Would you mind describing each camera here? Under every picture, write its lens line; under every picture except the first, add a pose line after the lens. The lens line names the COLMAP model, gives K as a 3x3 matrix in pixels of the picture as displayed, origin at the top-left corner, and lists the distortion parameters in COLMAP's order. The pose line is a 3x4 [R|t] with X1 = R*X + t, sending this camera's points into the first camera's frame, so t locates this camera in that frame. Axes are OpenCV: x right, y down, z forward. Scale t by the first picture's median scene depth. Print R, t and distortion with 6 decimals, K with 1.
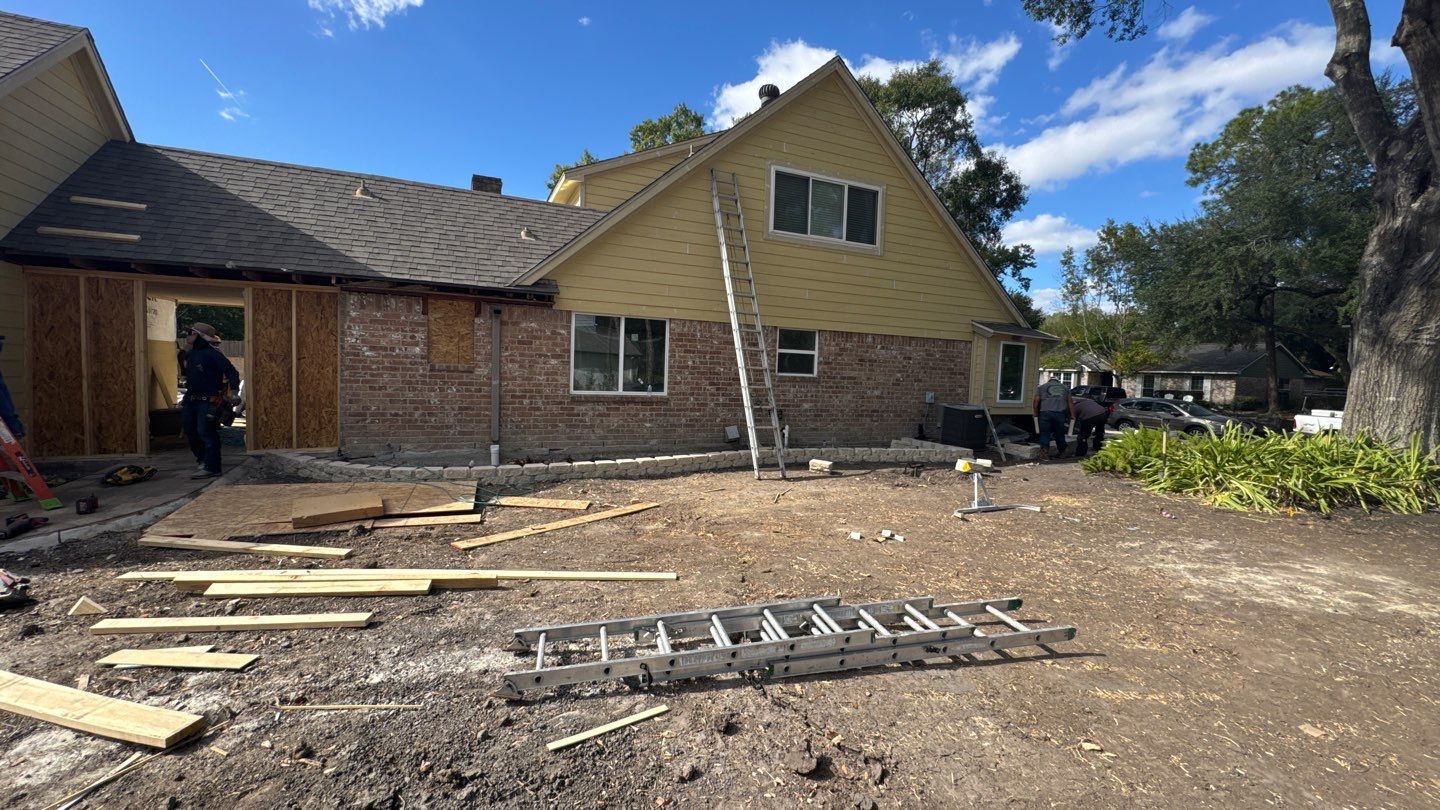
lens RADIAL K [[573.2, 0, 720.4], [0, 573.2, 403.4], [0, 0, 1]] dist [-0.000696, 0.000116]
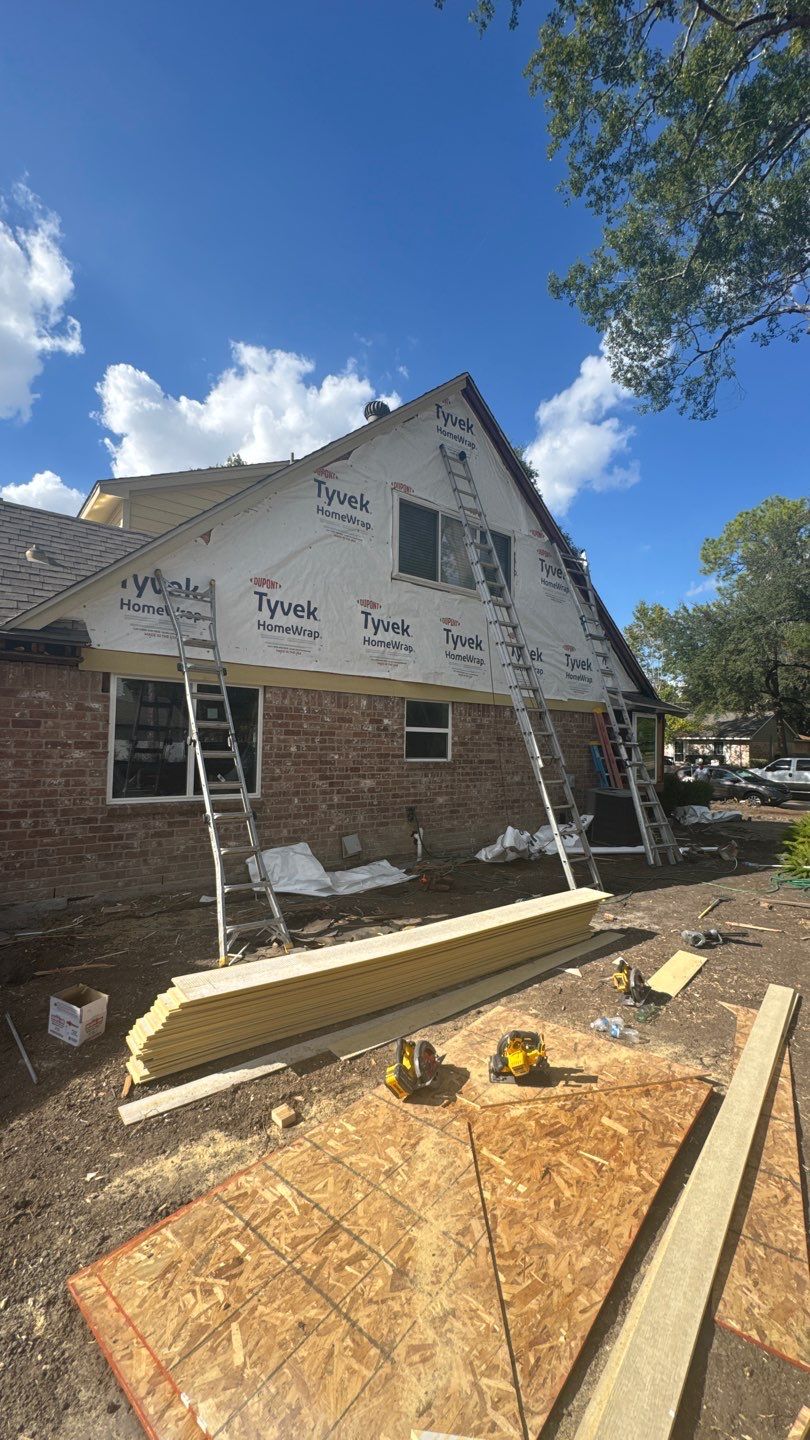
lens RADIAL K [[573.2, 0, 402.4], [0, 573.2, 723.4], [0, 0, 1]] dist [-0.000696, 0.000116]
pose [[0.973281, -0.010528, 0.229378, -0.080935], [0.030758, 0.995923, -0.084800, -0.036965], [-0.227550, 0.089589, 0.969636, 0.279316]]
